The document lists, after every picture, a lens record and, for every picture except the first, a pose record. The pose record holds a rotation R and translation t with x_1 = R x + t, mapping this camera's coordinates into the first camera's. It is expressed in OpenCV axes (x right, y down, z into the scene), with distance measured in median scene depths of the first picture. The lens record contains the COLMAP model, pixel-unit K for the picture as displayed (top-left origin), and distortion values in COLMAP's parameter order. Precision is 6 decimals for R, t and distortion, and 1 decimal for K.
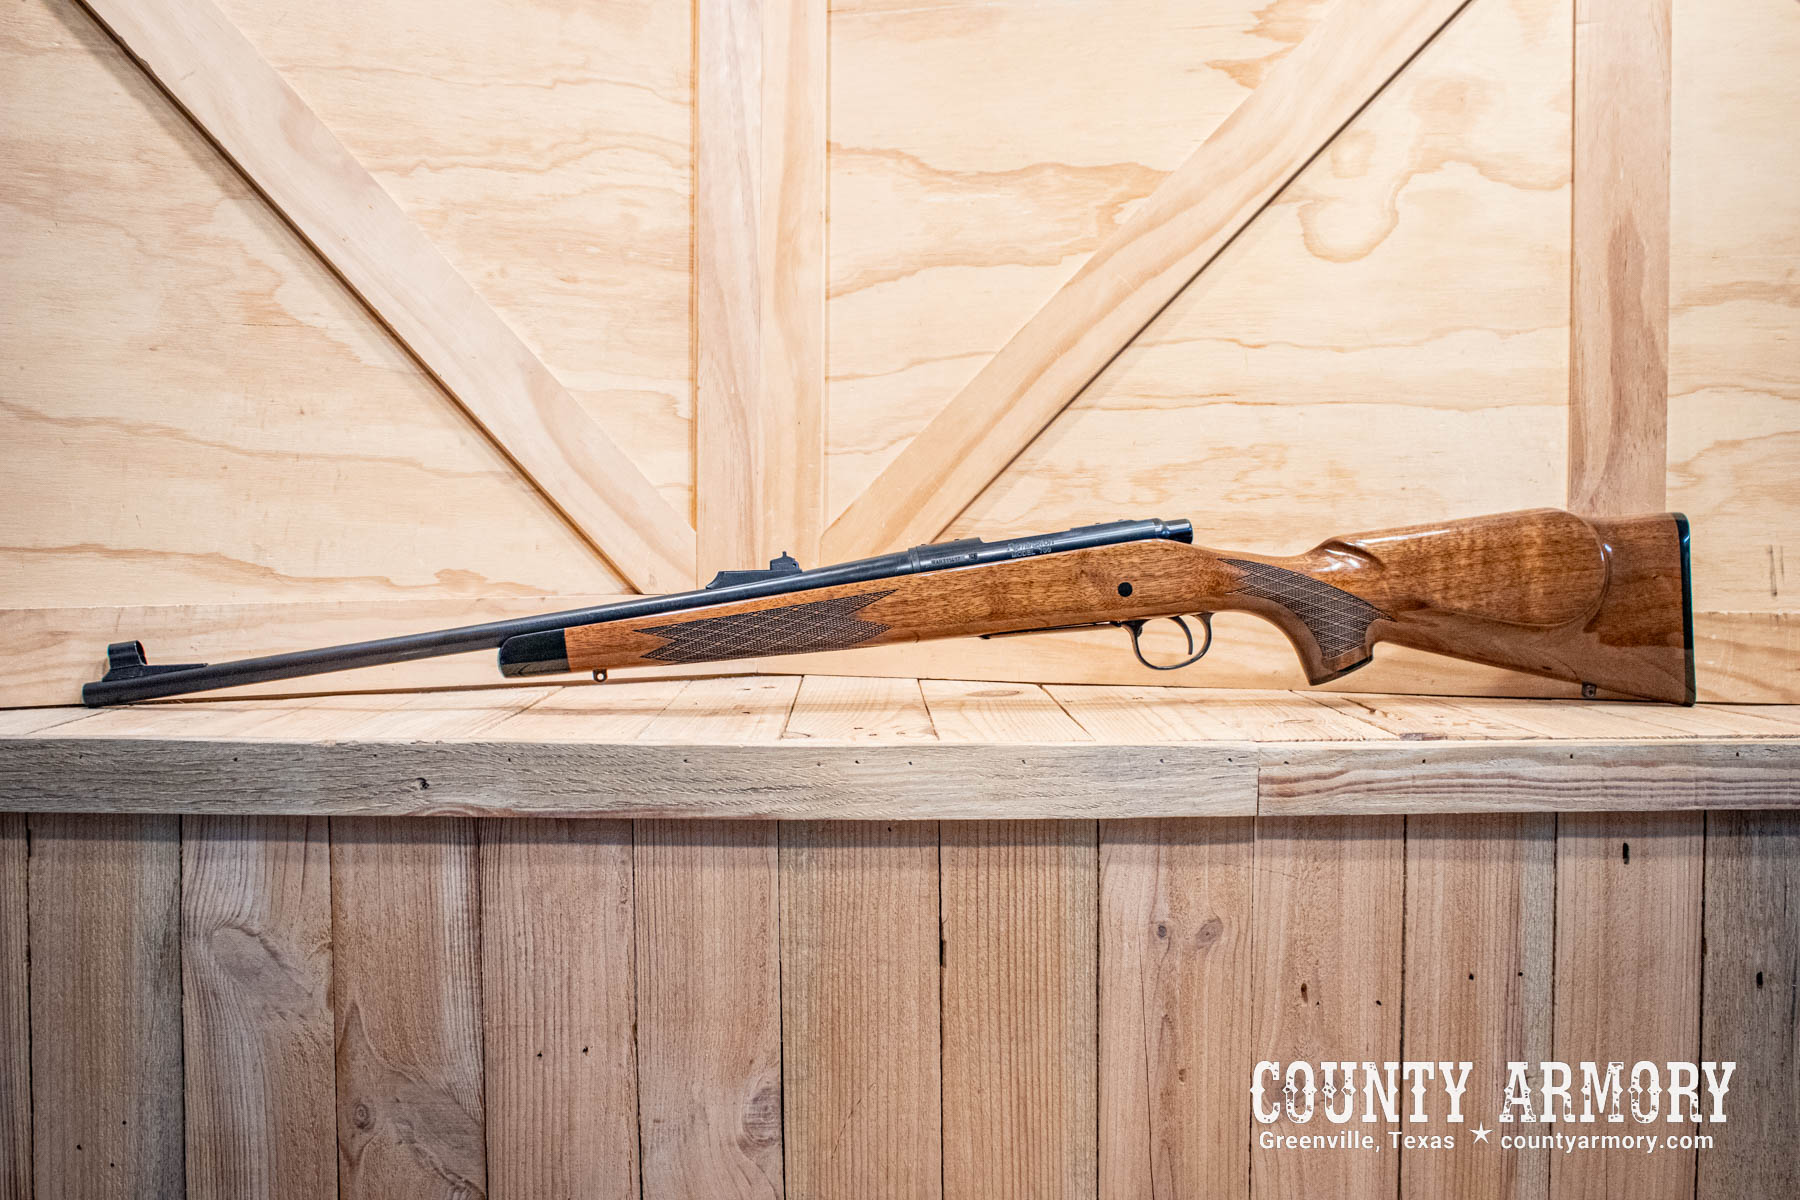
lens RADIAL K [[1771.8, 0, 900.0], [0, 1771.8, 600.0], [0, 0, 1]] dist [-0.106385, 0.036068]
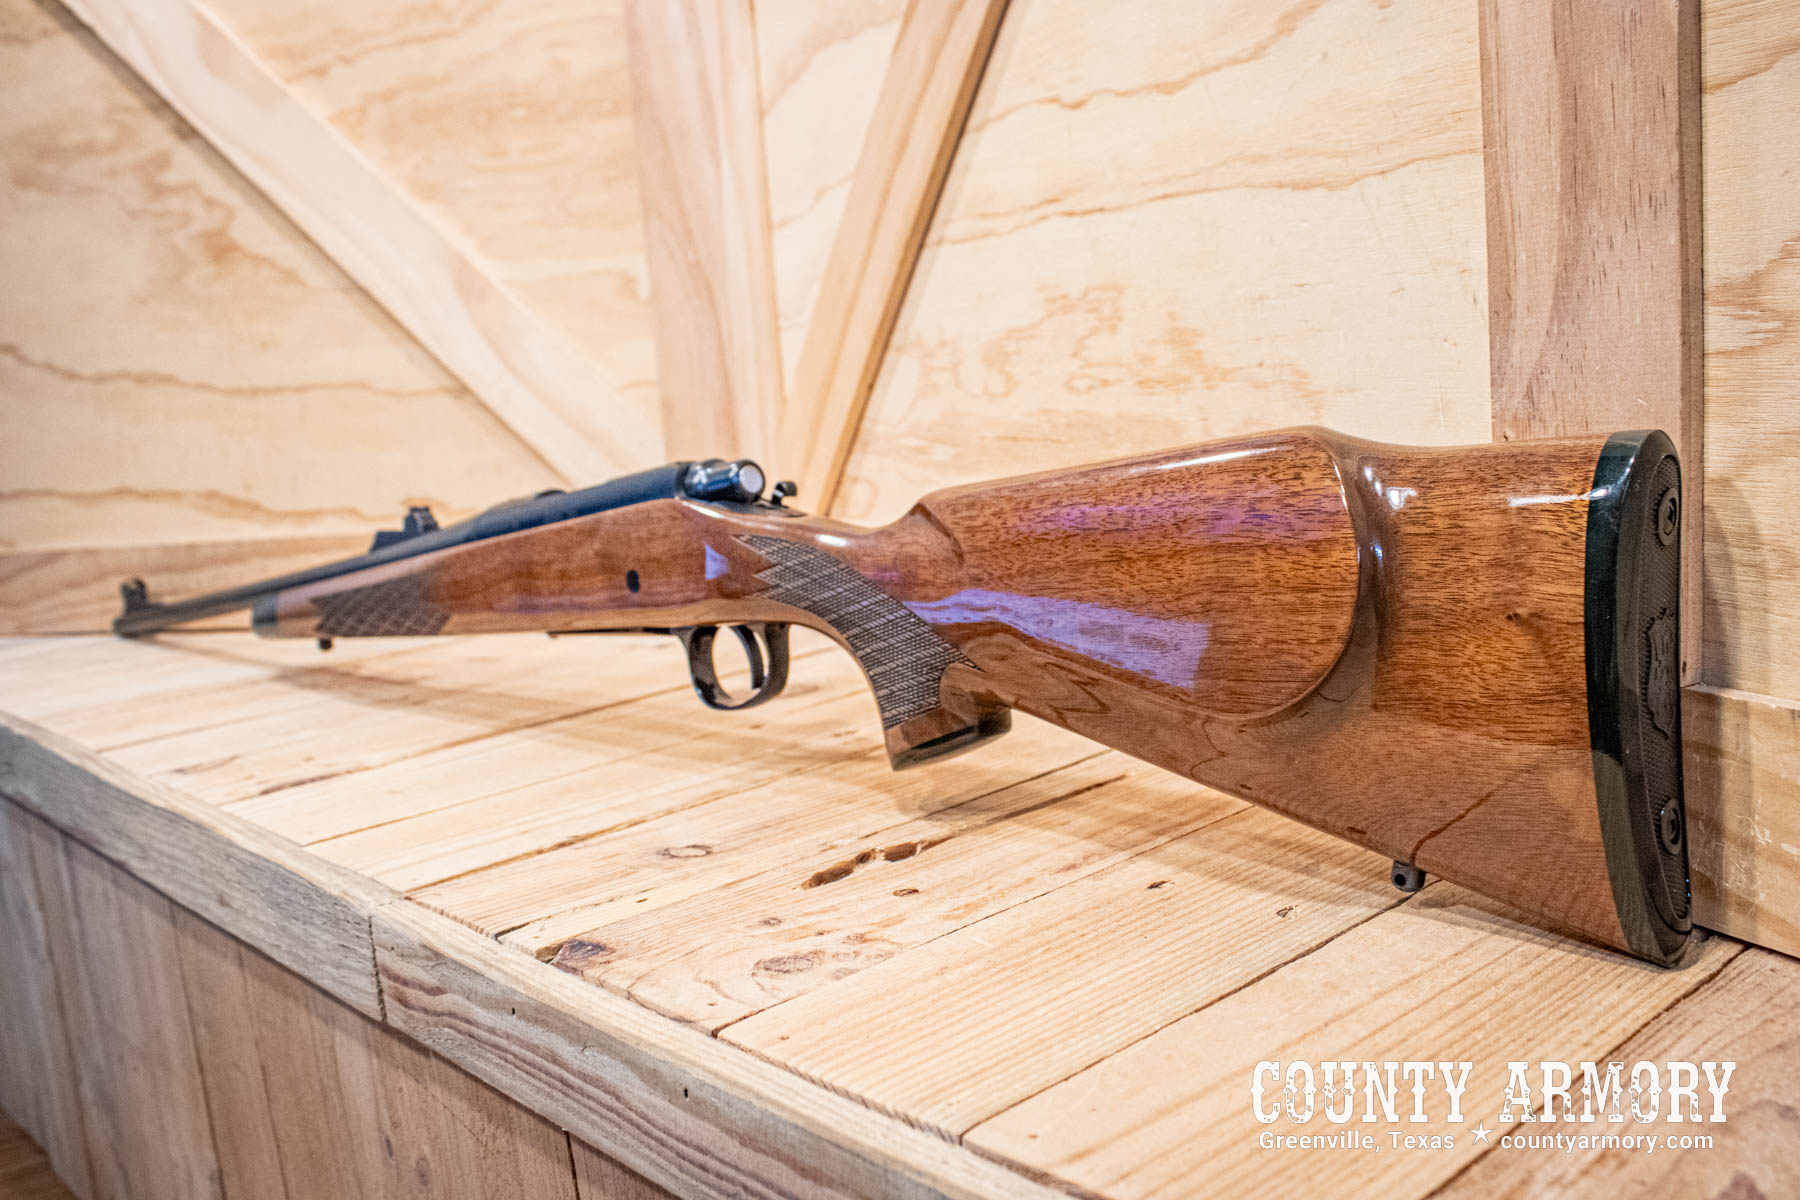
lens RADIAL K [[1665.8, 0, 923.6], [0, 1665.8, 604.3], [0, 0, 1]] dist [-0.162056, 0.159417]
pose [[0.657699, 0.068232, -0.750184, 0.591259], [0.047056, 0.990223, 0.131319, -0.064808], [0.751810, -0.121669, 0.648058, 0.659511]]
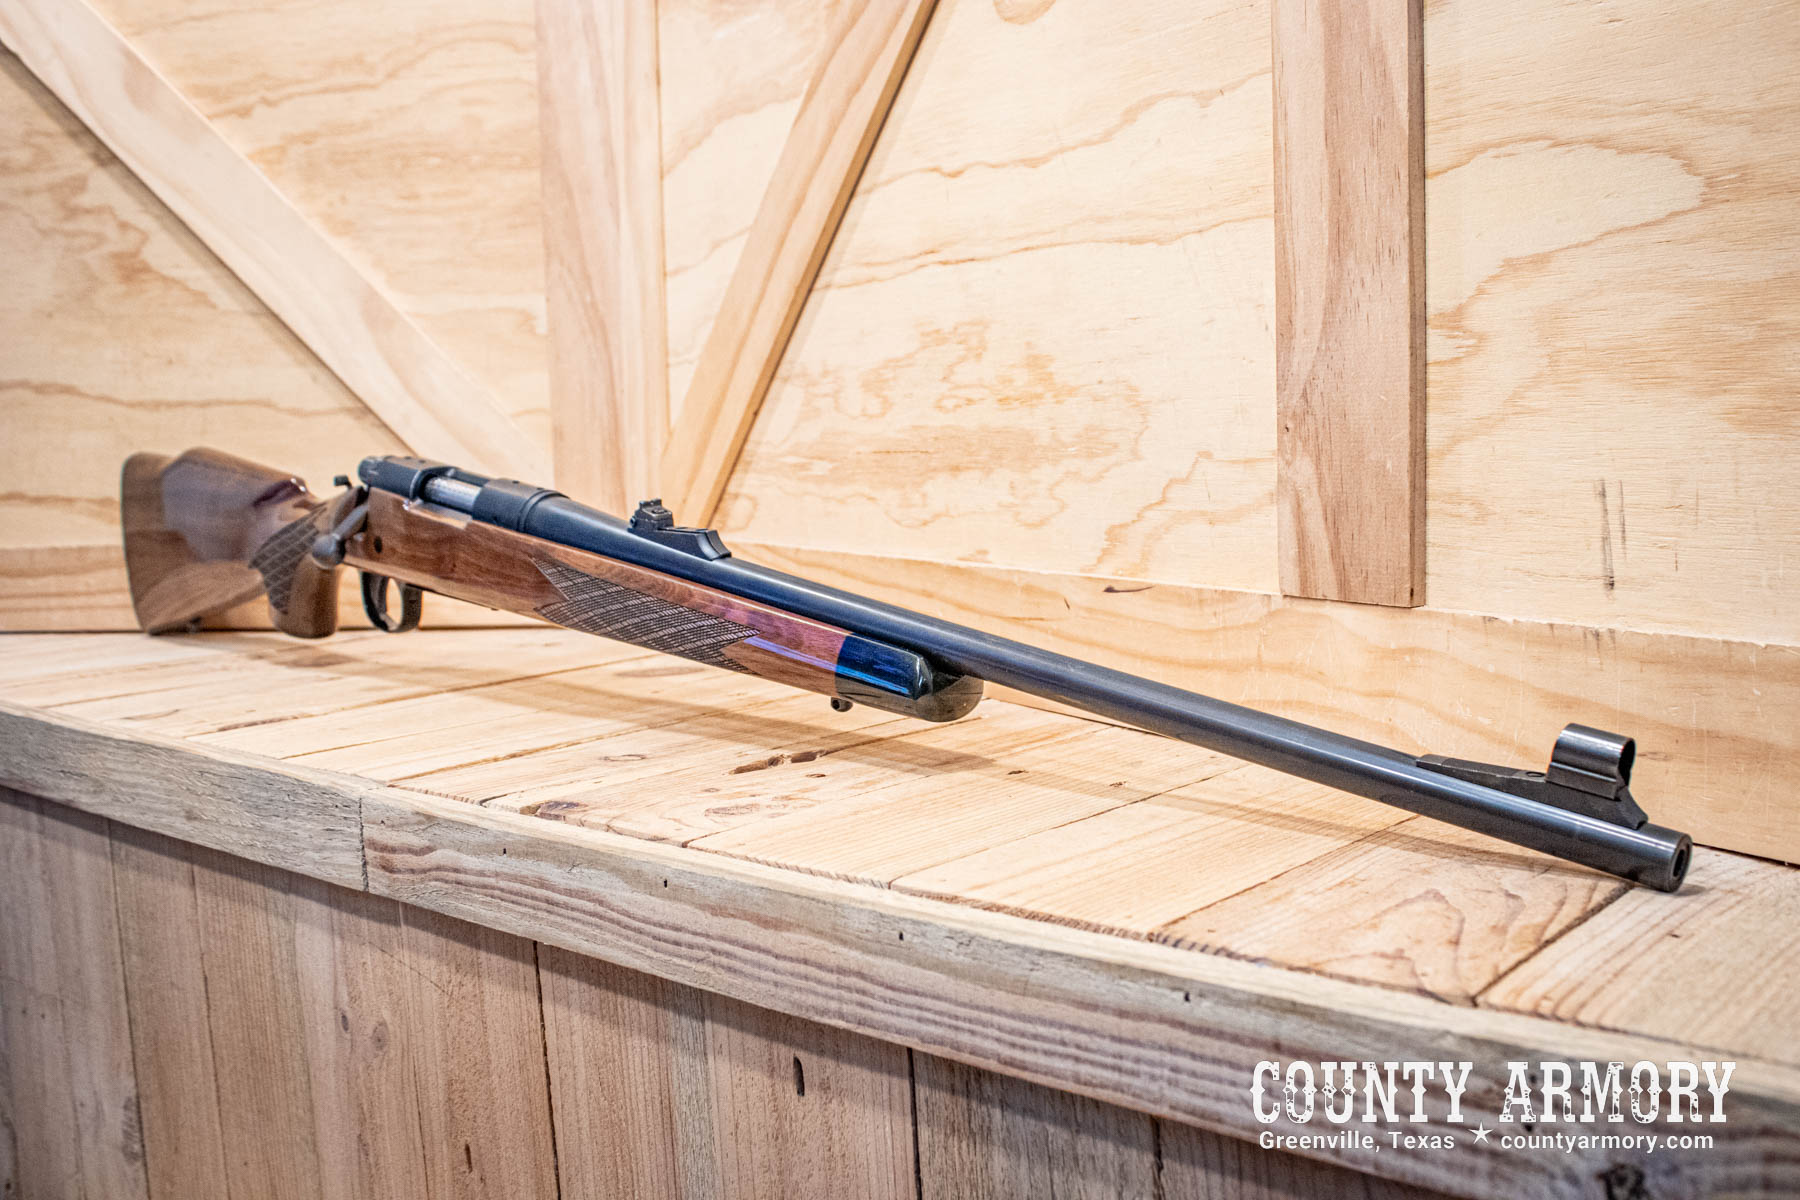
lens RADIAL K [[1719.4, 0, 947.2], [0, 1719.4, 620.0], [0, 0, 1]] dist [-0.166796, 0.158331]
pose [[0.749983, 0.049229, -0.659622, 0.664520], [0.002800, 0.996981, 0.077590, -0.029148], [0.661451, -0.060038, 0.747582, 0.545095]]
